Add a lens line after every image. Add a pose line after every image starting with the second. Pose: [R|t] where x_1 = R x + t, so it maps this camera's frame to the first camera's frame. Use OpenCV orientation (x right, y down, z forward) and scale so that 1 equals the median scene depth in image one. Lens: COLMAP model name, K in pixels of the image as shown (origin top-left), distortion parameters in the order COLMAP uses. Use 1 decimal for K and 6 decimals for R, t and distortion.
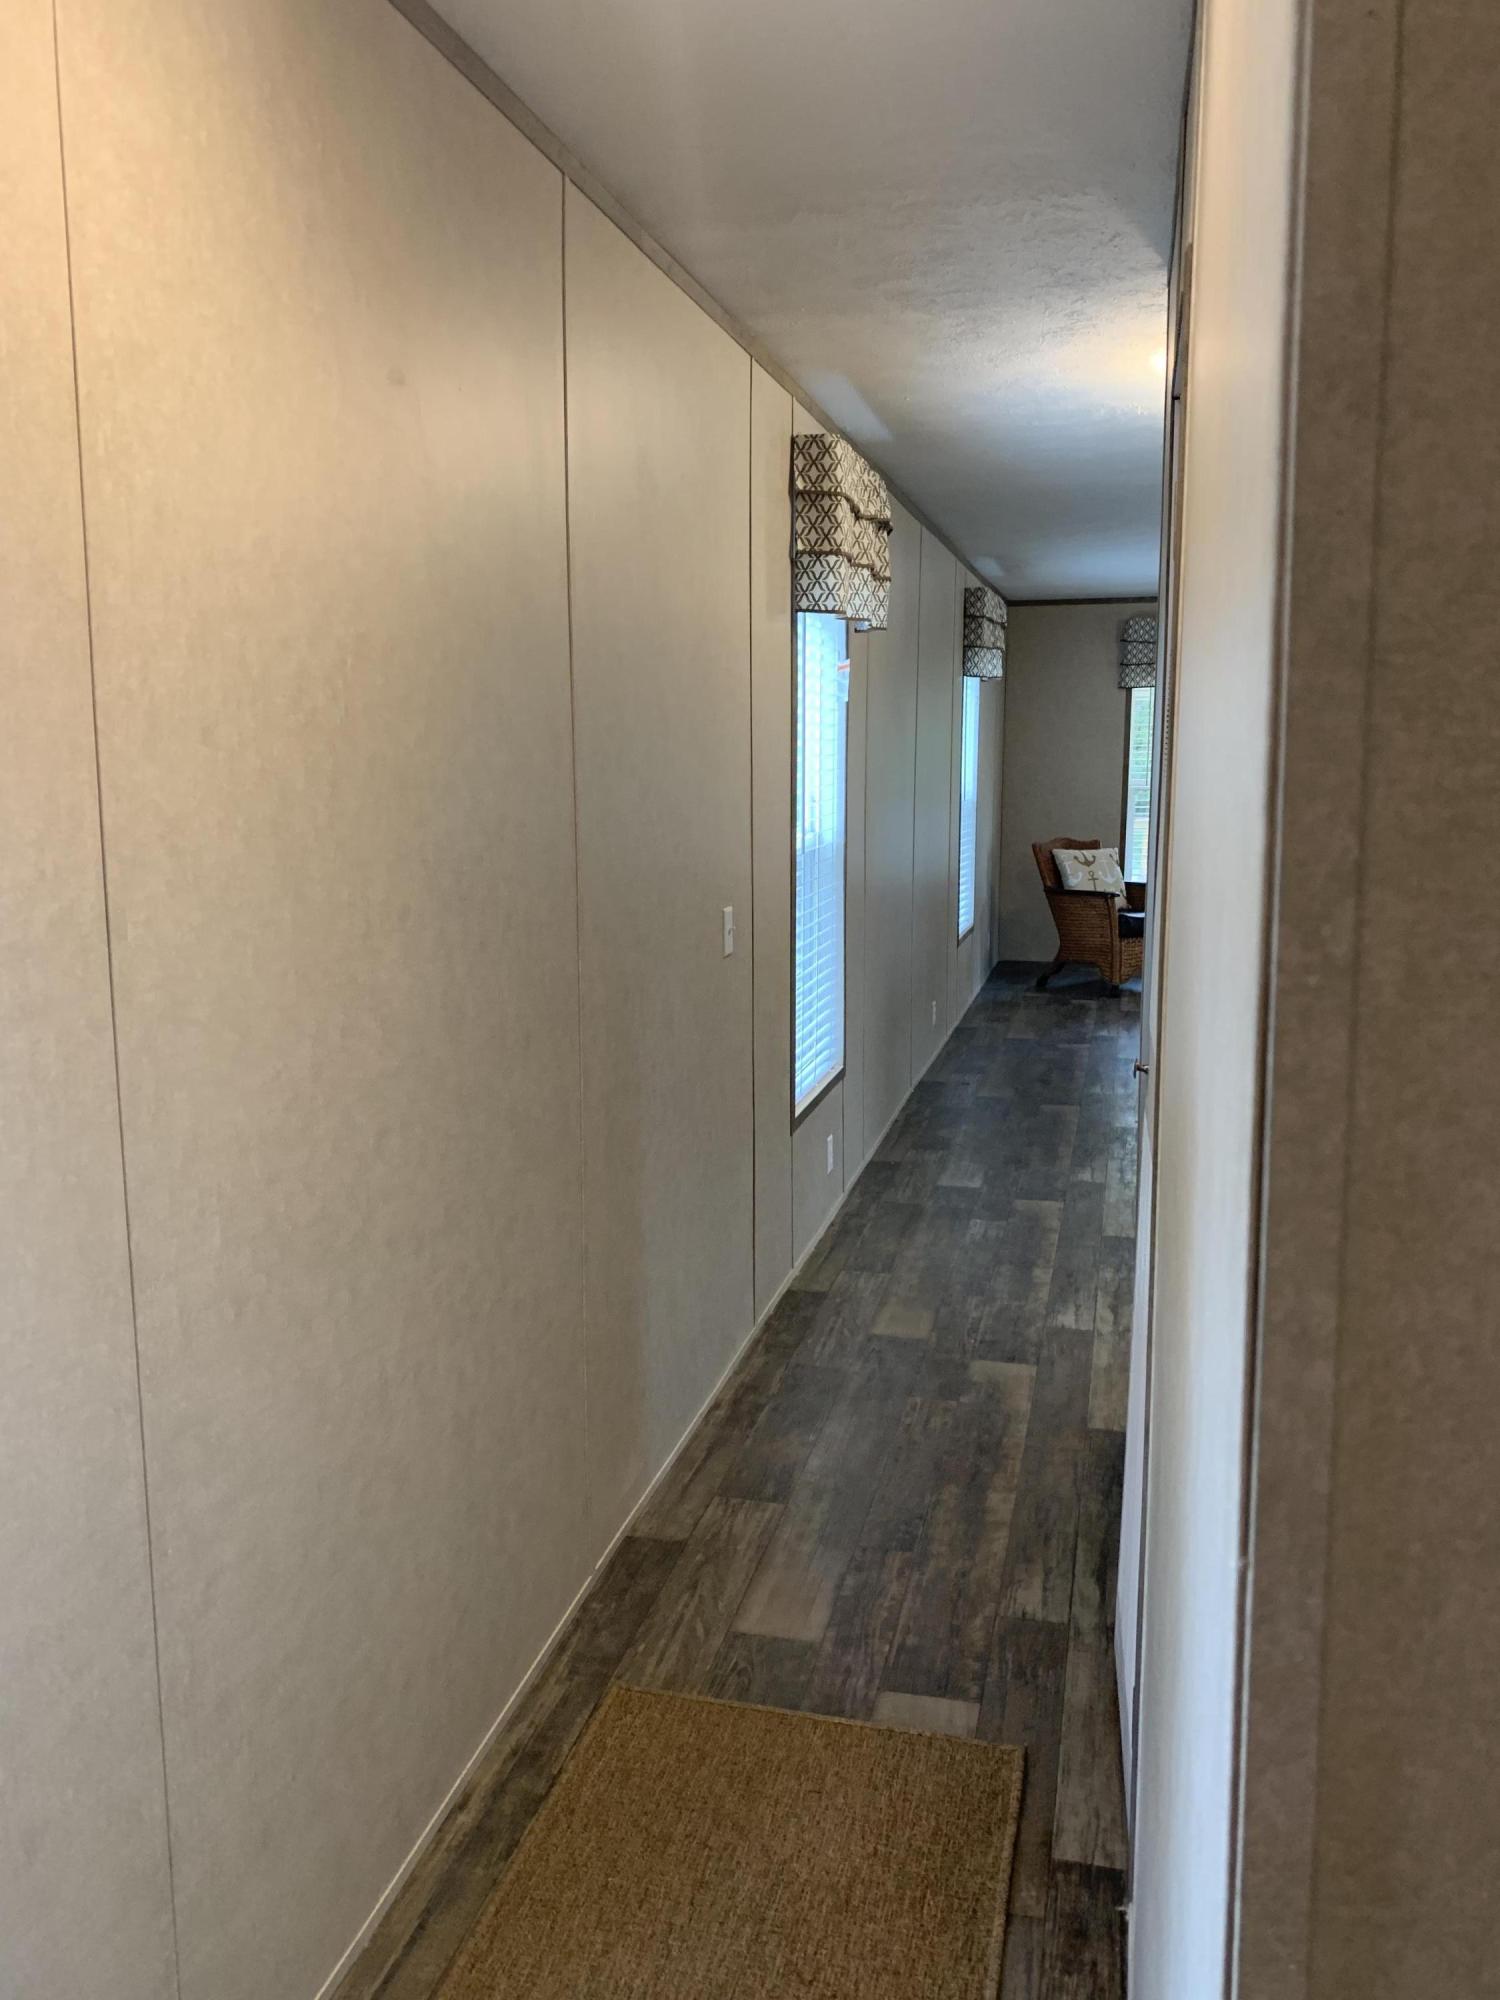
lens RADIAL K [[1539.1, 0, 750.0], [0, 1539.1, 1000.0], [0, 0, 1]] dist [-0.002679, -0.001085]
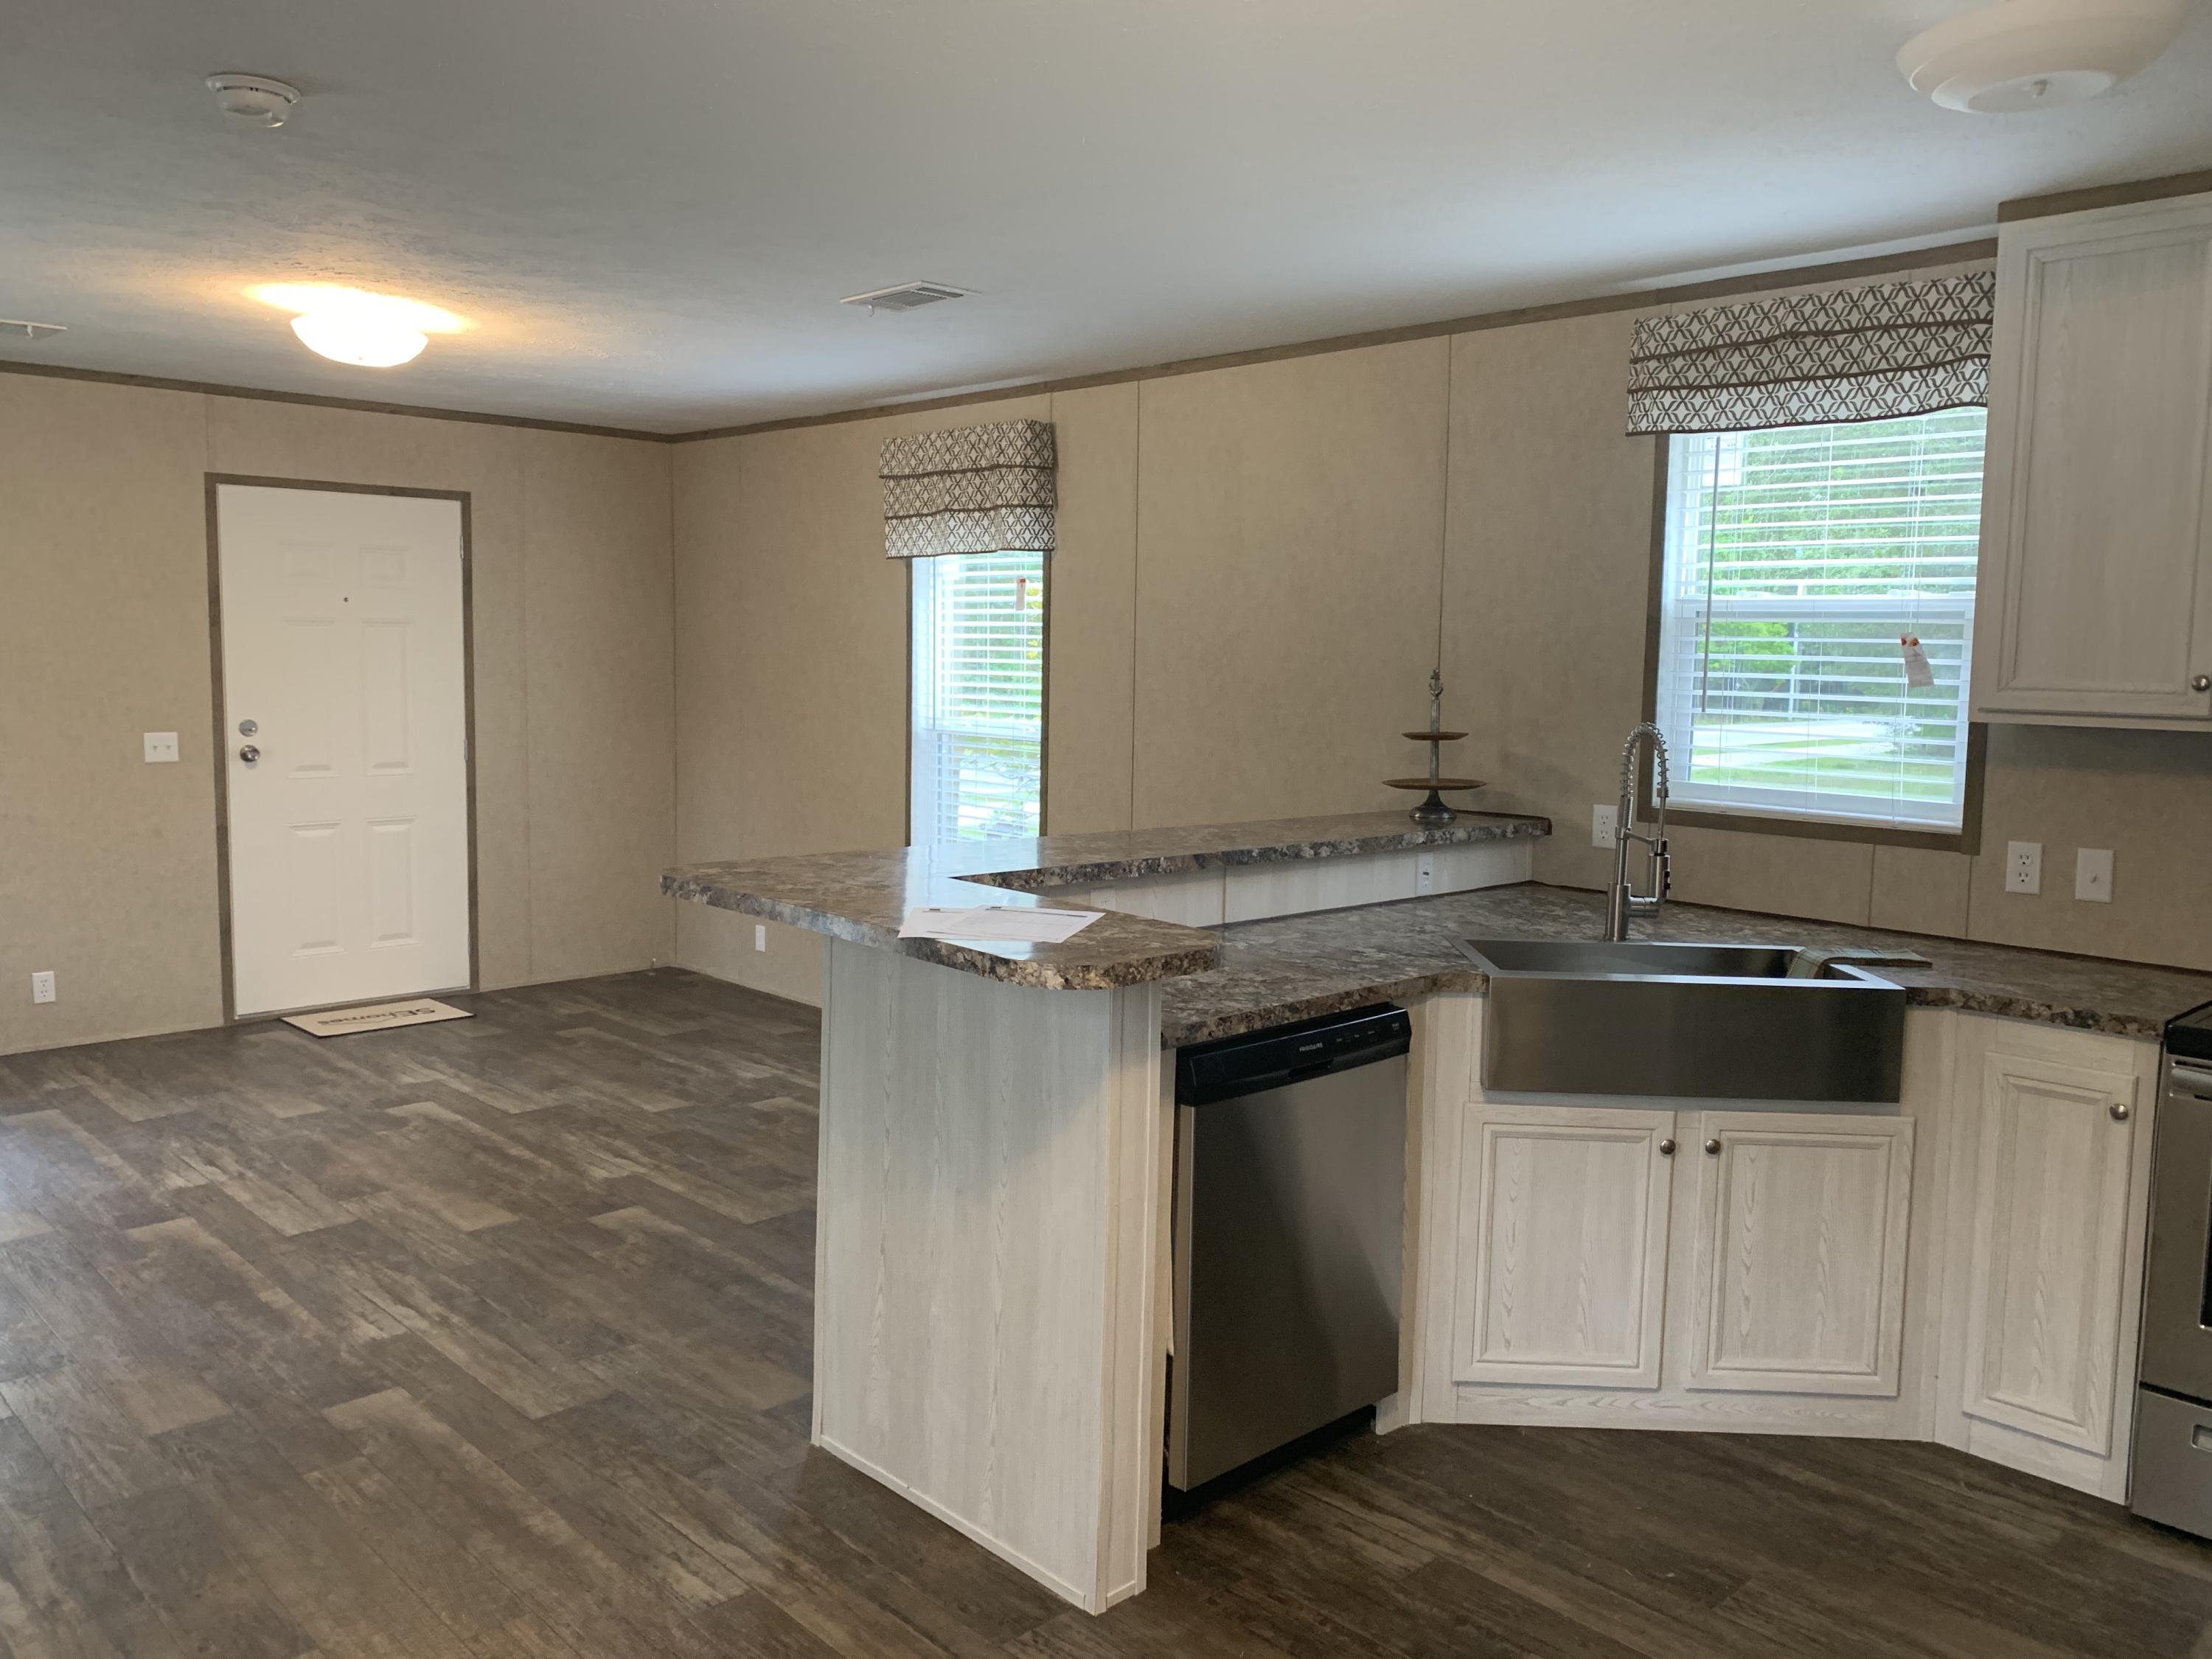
lens RADIAL K [[1702.3, 0, 1106.0], [0, 1702.3, 829.5], [0, 0, 1]] dist [-0.002679, -0.001085]
pose [[0.534132, -0.076972, 0.841890, -0.765101], [0.122326, 0.992403, 0.013125, 0.059483], [-0.836504, 0.095975, 0.539490, -0.324328]]
